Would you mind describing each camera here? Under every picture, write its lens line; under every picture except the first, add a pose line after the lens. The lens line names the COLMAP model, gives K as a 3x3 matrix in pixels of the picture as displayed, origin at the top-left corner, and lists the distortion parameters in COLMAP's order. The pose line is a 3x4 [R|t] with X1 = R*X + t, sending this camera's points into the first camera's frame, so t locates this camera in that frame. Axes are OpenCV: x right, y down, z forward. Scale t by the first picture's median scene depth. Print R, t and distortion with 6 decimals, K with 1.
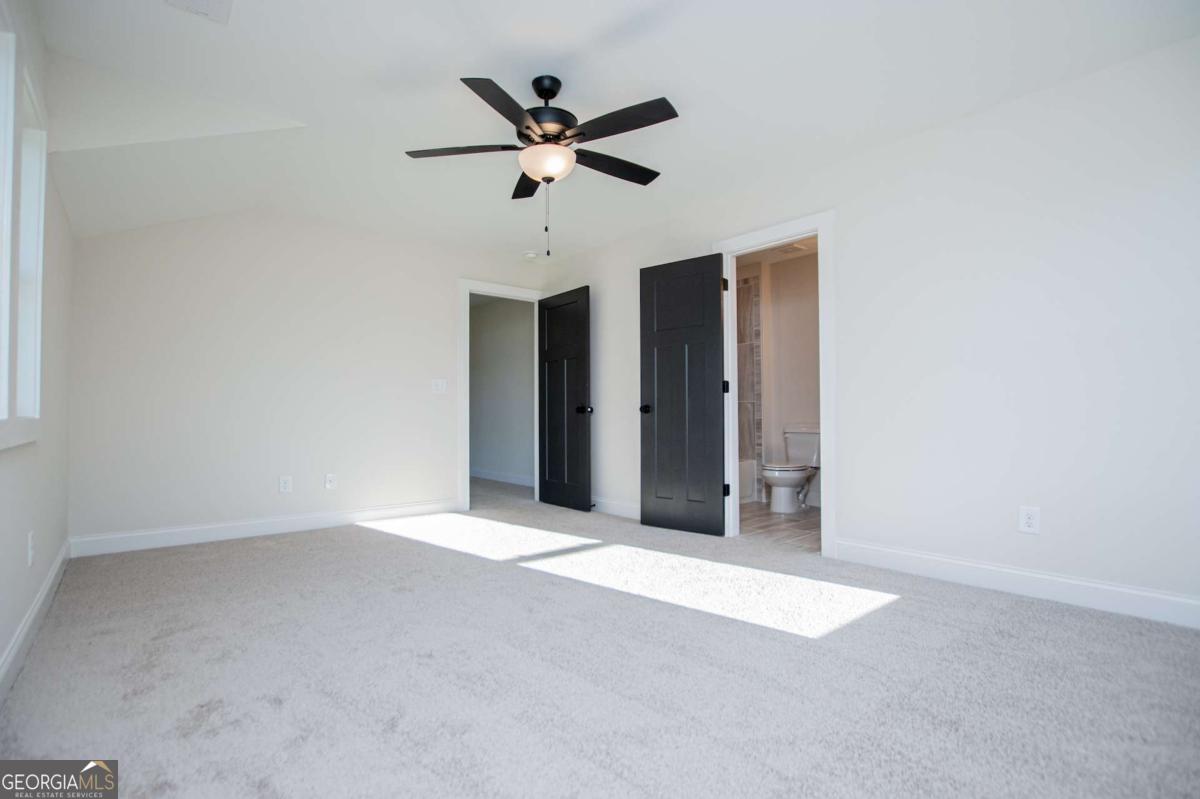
lens RADIAL K [[568.2, 0, 592.3], [0, 568.2, 406.0], [0, 0, 1]] dist [-0.027036, 0.000302]
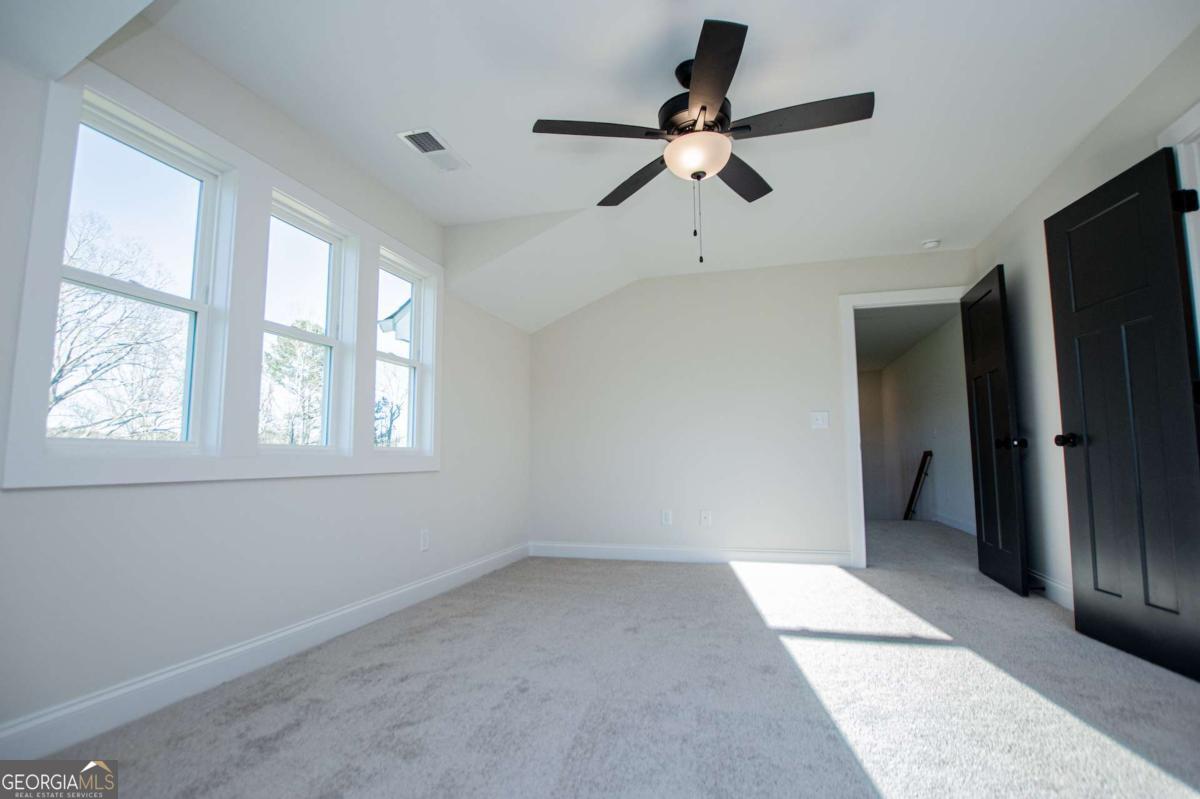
lens RADIAL K [[568.2, 0, 592.3], [0, 568.2, 406.0], [0, 0, 1]] dist [-0.027036, 0.000302]
pose [[0.563324, -0.077012, -0.822639, 0.420590], [0.019256, 0.996600, -0.080111, 0.010029], [0.826012, 0.029288, 0.562891, 0.329471]]
